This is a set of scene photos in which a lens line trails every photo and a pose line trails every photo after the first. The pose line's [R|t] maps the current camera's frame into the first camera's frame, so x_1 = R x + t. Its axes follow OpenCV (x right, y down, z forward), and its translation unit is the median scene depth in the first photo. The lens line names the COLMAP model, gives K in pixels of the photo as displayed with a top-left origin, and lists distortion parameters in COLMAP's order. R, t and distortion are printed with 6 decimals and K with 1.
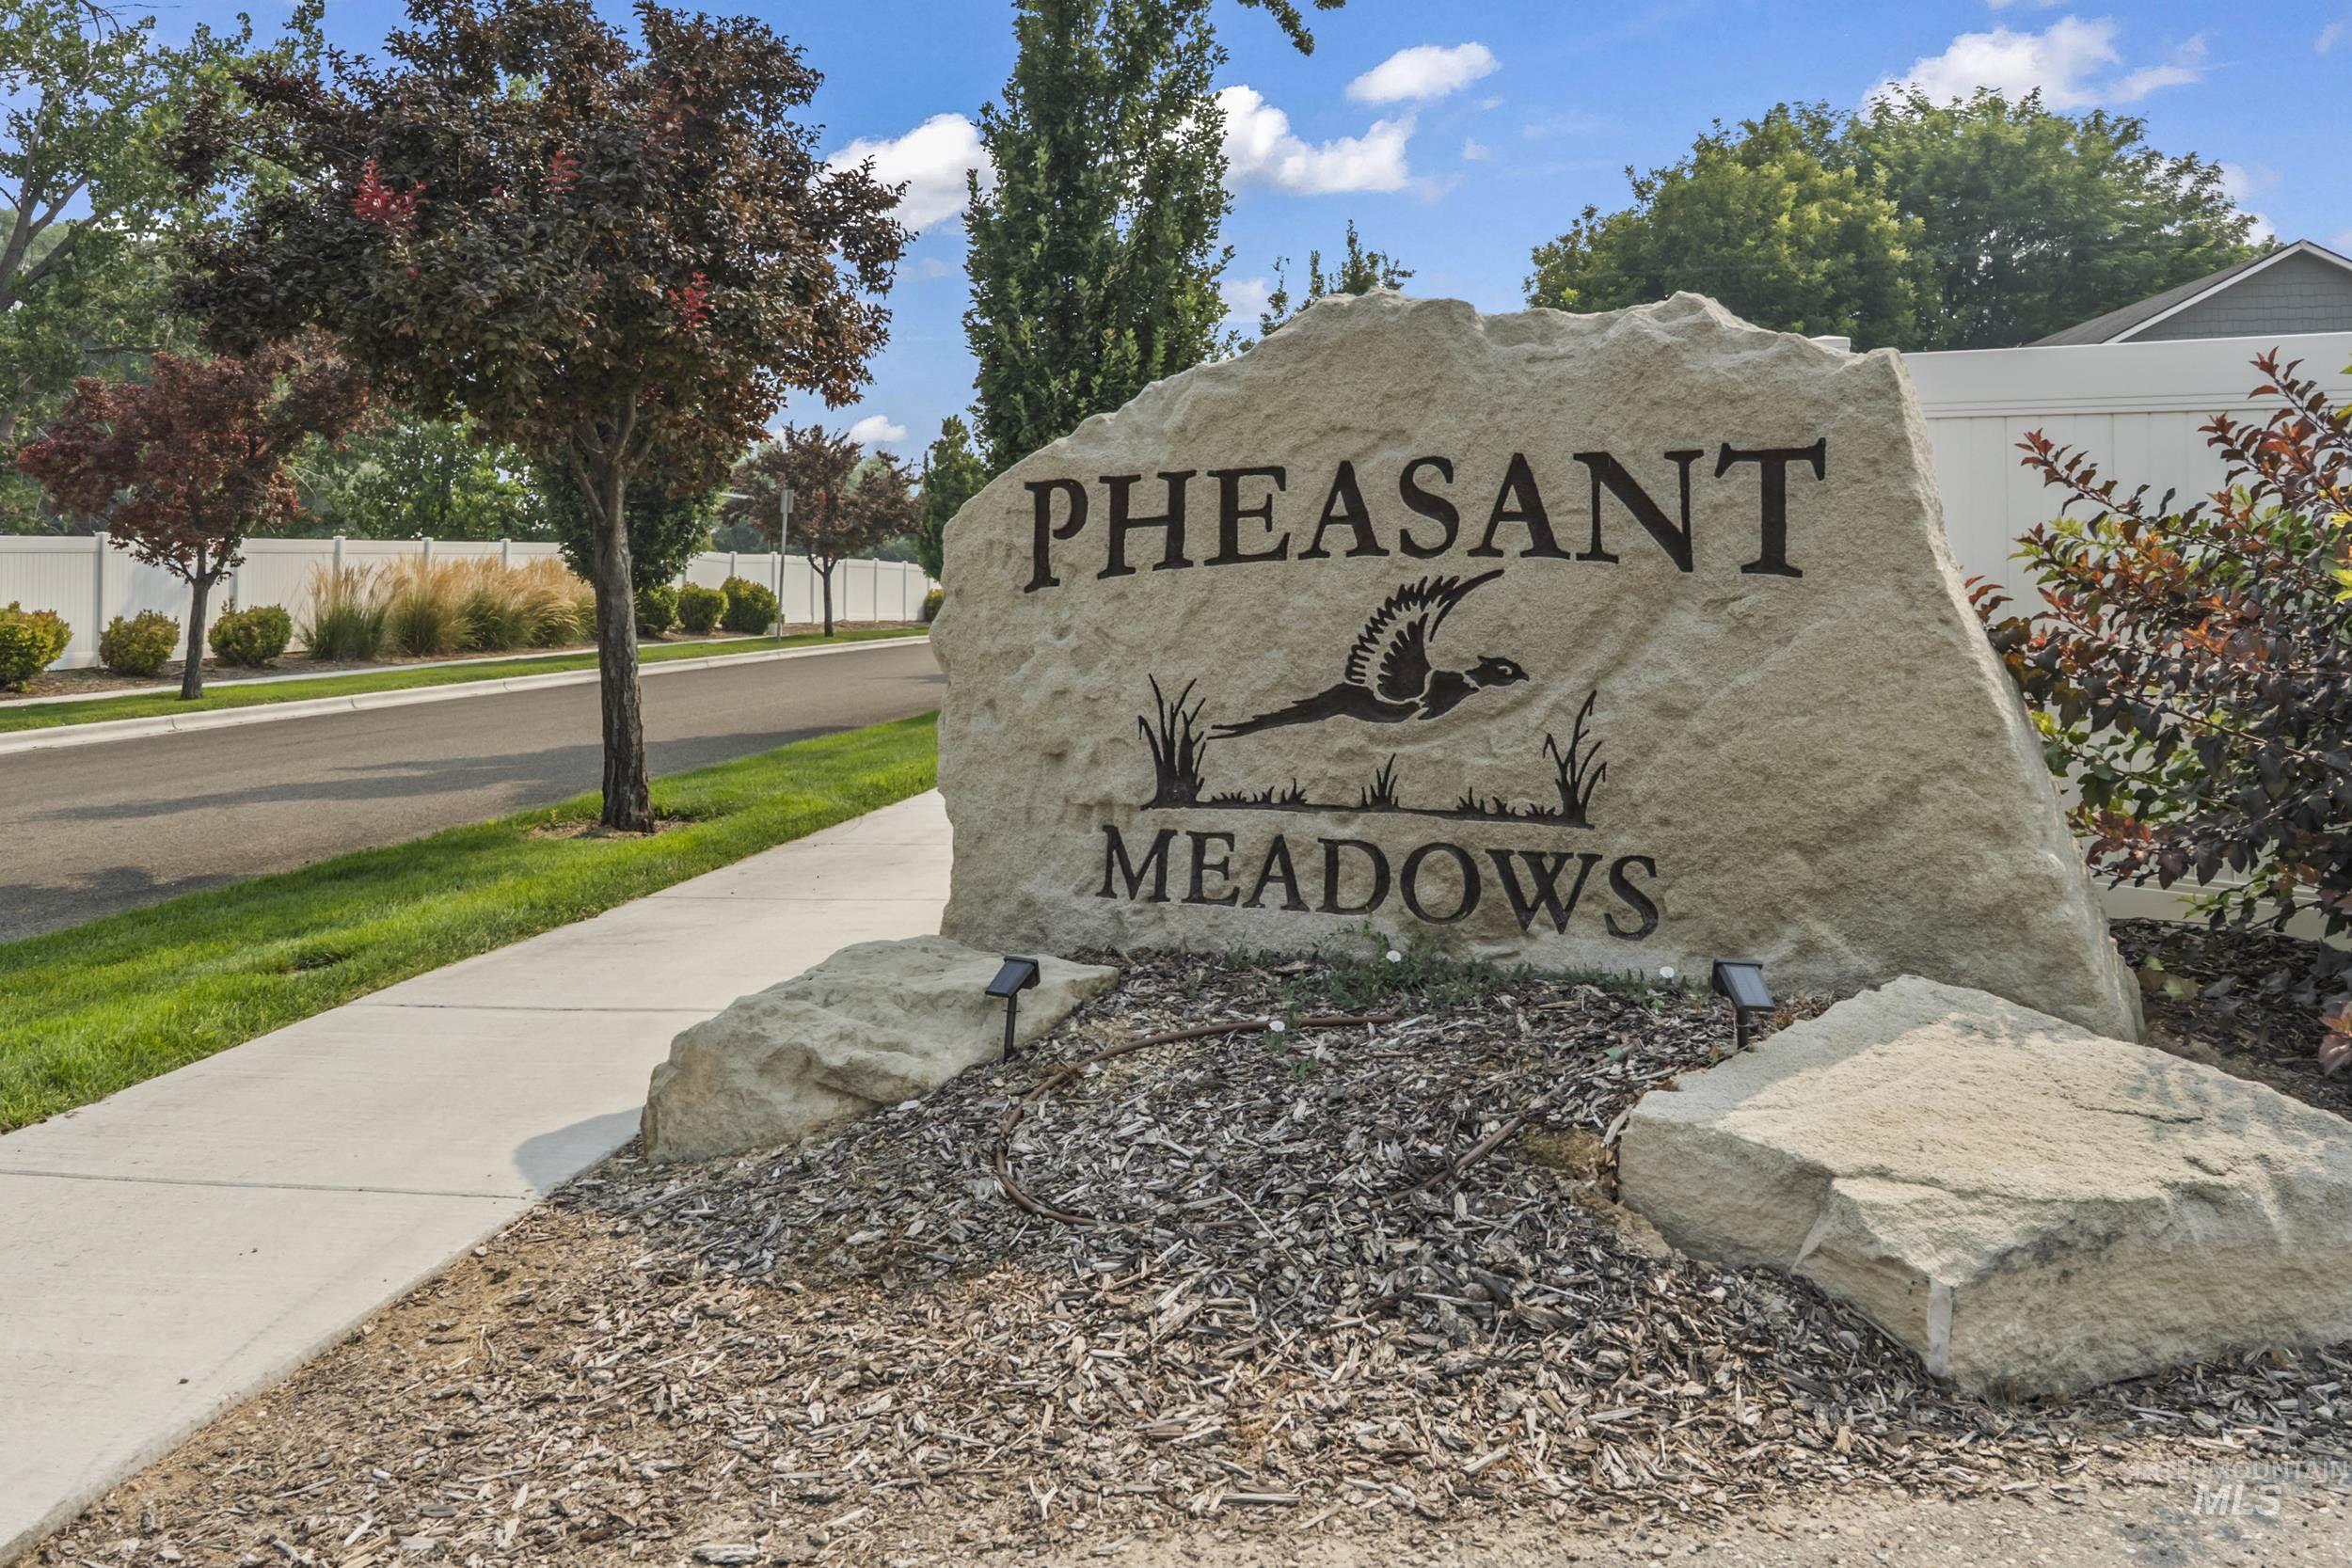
lens RADIAL K [[1786.6, 0, 1147.5], [0, 1786.6, 544.7], [0, 0, 1]] dist [0.001216, 0.006189]
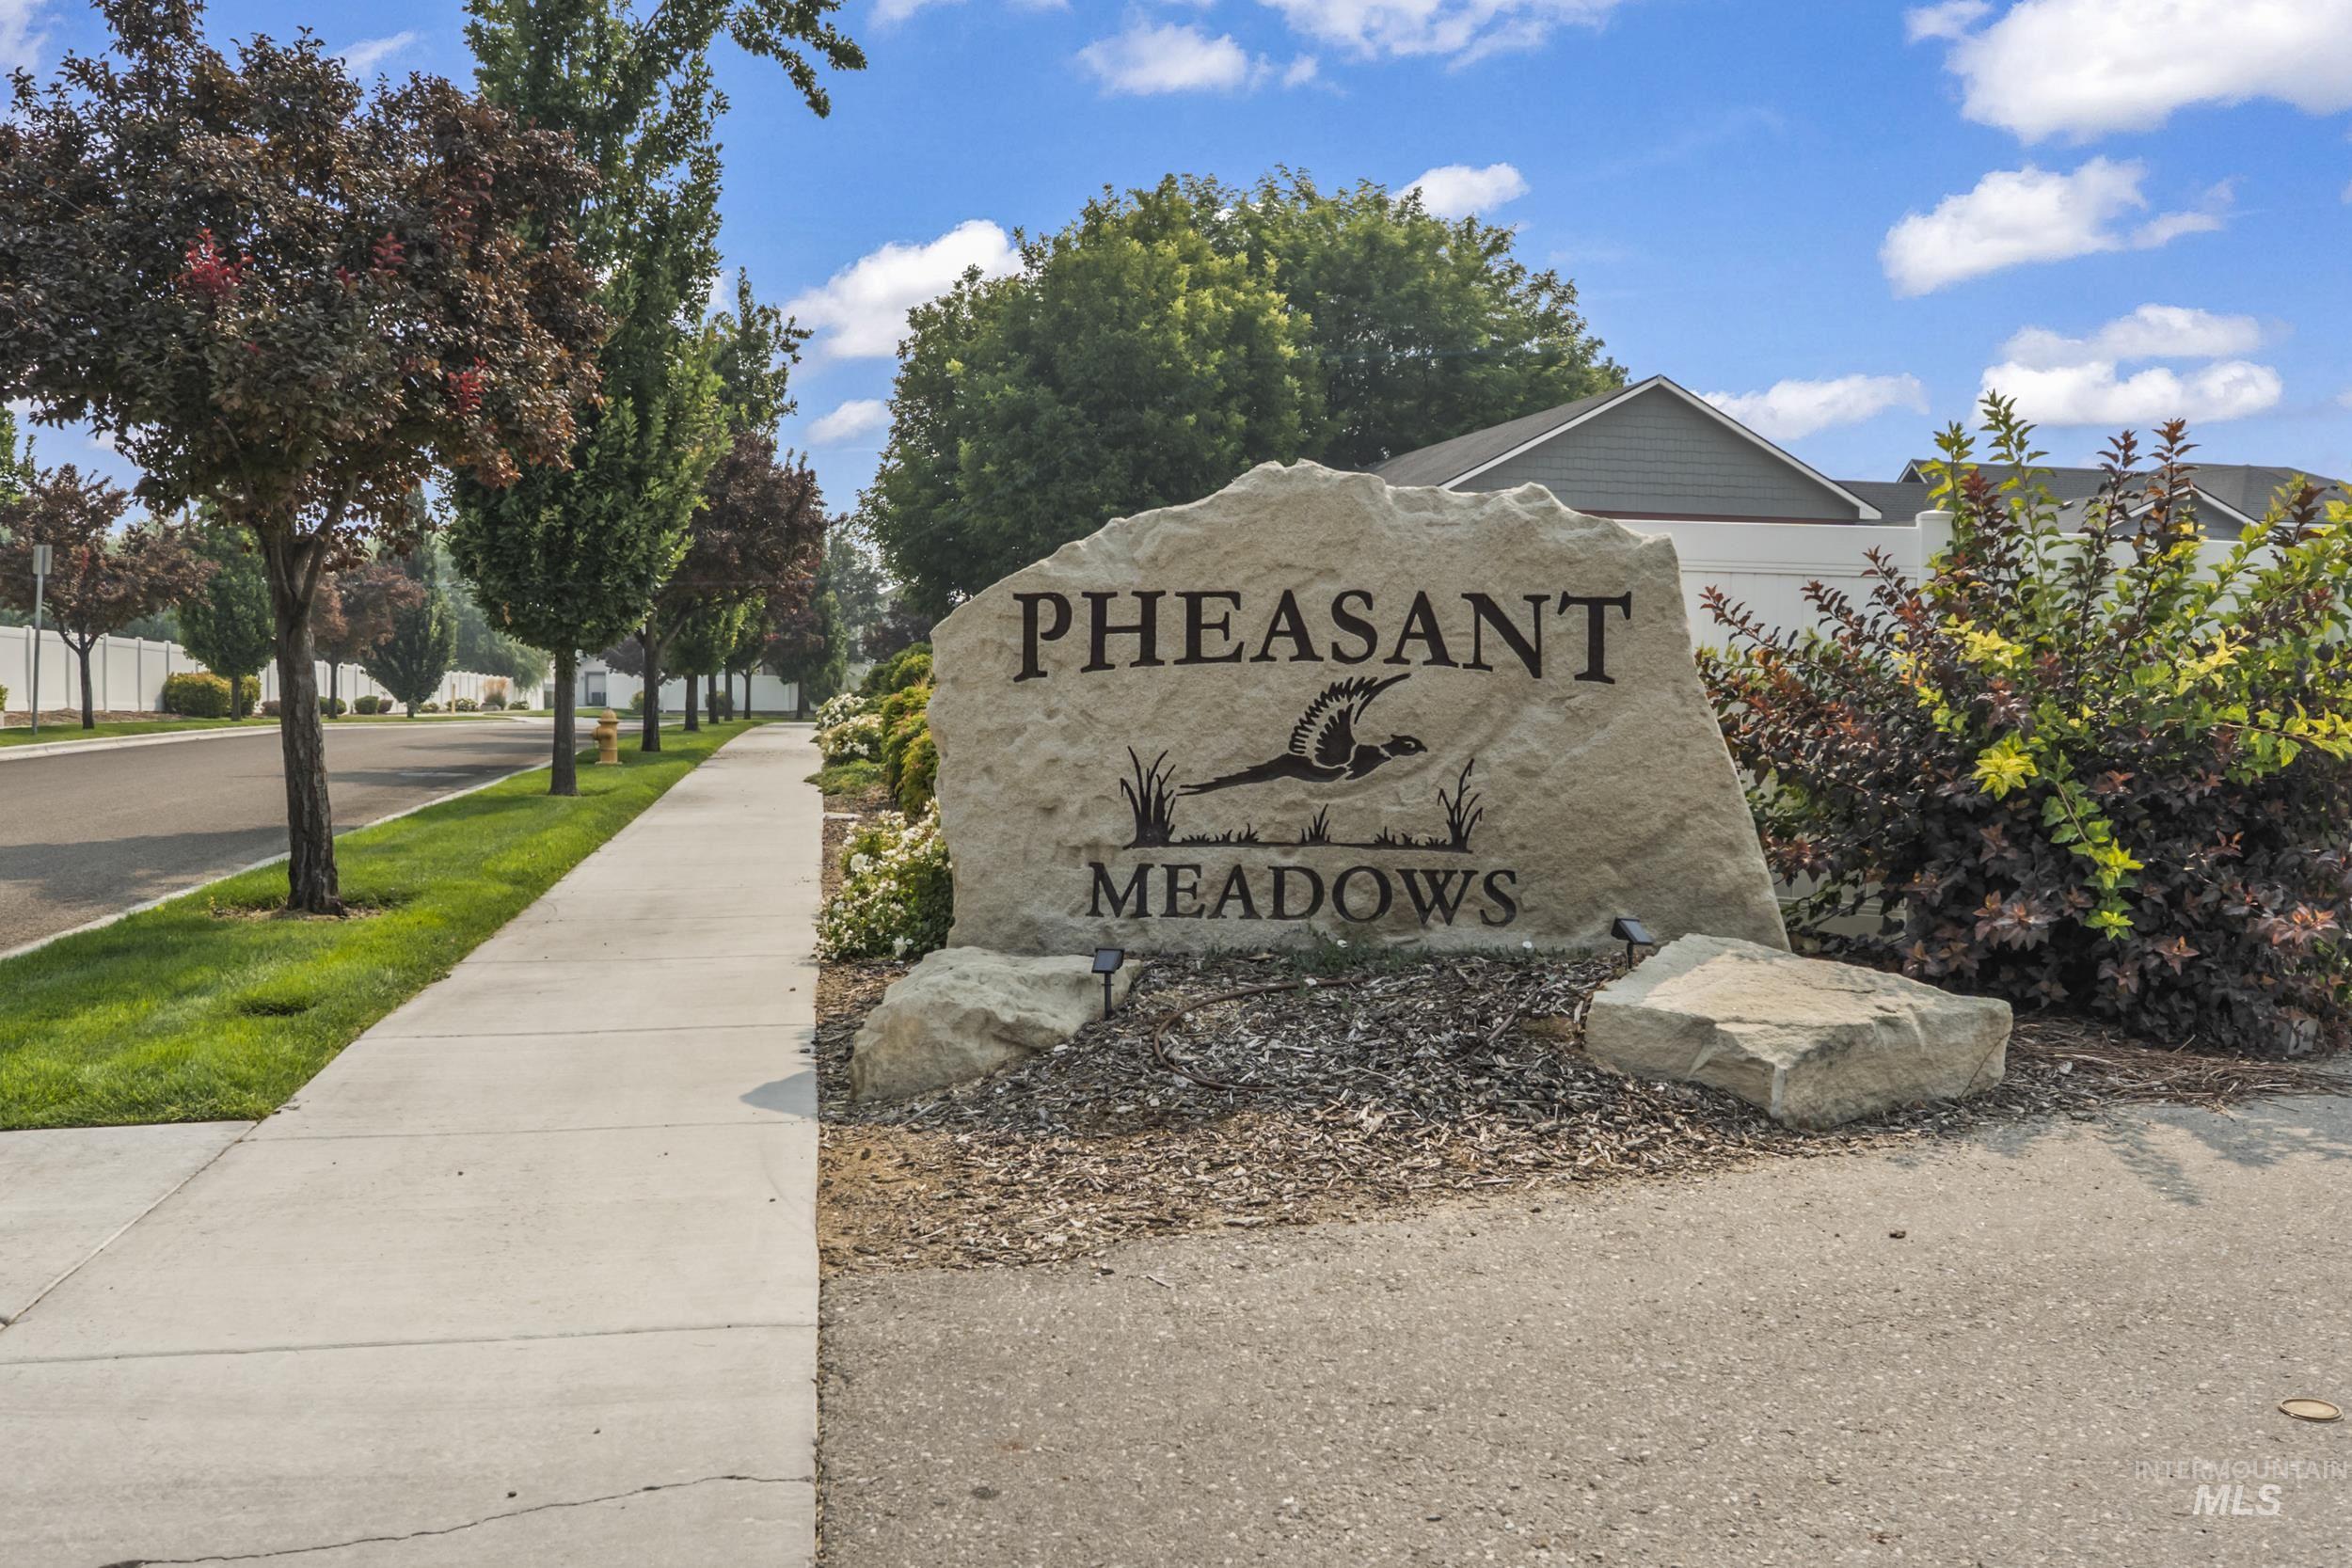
lens RADIAL K [[2023.4, 0, 1176.7], [0, 2023.4, 789.0], [0, 0, 1]] dist [0.010613, -0.001671]
pose [[0.935796, 0.004542, 0.352514, -0.497432], [-0.030719, 0.997164, 0.068699, 0.000682], [-0.351202, -0.075117, 0.933282, -0.403088]]
